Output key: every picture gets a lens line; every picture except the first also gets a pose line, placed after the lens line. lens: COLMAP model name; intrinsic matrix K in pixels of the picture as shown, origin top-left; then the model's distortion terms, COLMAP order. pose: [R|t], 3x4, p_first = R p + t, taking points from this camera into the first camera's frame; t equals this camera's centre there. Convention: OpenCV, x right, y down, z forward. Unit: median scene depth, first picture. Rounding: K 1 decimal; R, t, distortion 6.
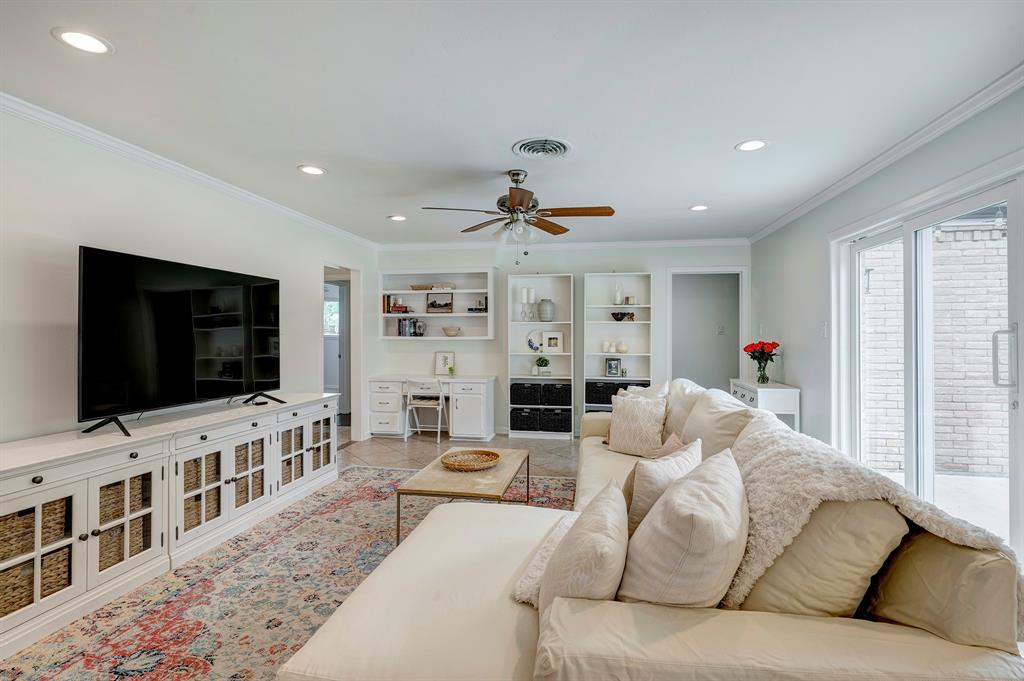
lens RADIAL K [[494.7, 0, 510.0], [0, 494.7, 335.1], [0, 0, 1]] dist [-0.006776, -0.000167]
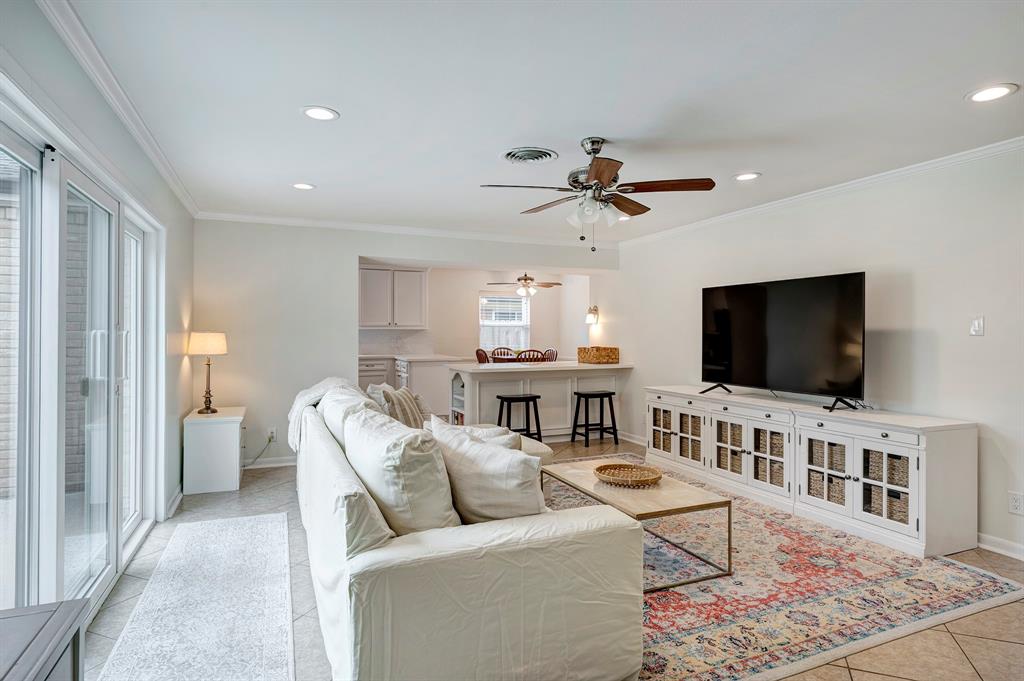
lens RADIAL K [[563.3, 0, 512.5], [0, 563.3, 336.0], [0, 0, 1]] dist [-0.020695, 0.001346]
pose [[-0.843770, 0.003614, -0.536693, 0.616900], [0.004368, 0.999990, -0.000132, -0.001724], [0.536688, -0.002456, -0.843777, 1.664207]]
